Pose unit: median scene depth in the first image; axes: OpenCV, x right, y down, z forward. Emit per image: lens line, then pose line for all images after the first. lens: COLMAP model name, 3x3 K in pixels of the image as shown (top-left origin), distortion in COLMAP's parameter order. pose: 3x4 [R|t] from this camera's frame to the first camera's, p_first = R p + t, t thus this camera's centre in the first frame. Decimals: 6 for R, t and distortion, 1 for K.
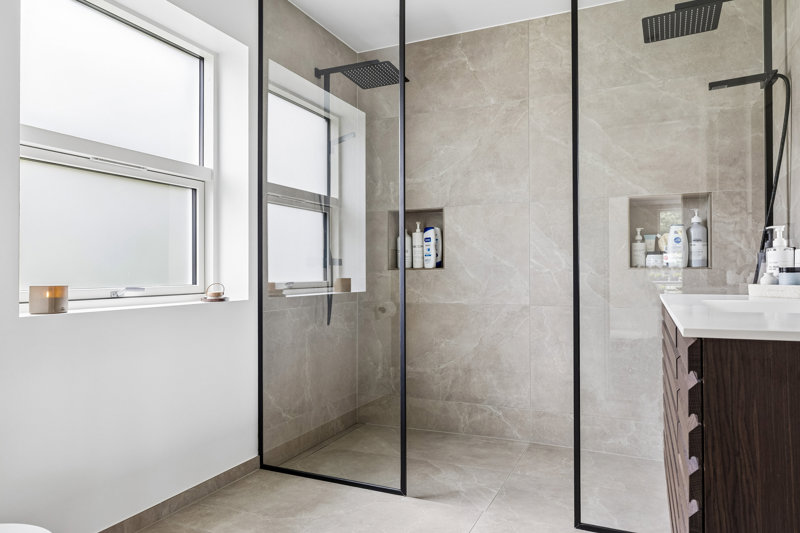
lens RADIAL K [[543.9, 0, 399.6], [0, 543.9, 265.6], [0, 0, 1]] dist [0.000406, -0.000193]
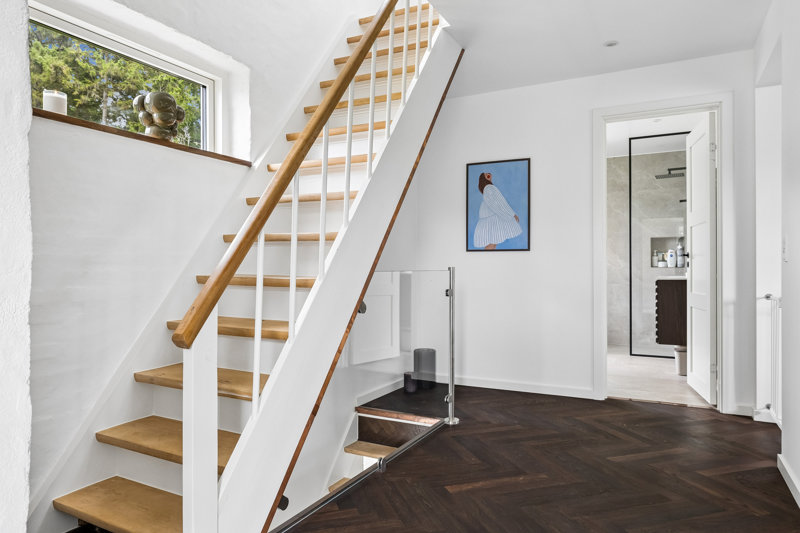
lens RADIAL K [[528.0, 0, 400.1], [0, 528.0, 266.2], [0, 0, 1]] dist [-0.001286, -0.000105]
pose [[0.998072, 0.002502, -0.062015, -0.522202], [-0.002115, 0.999978, 0.006299, -0.012746], [0.062029, -0.006156, 0.998055, -1.356250]]
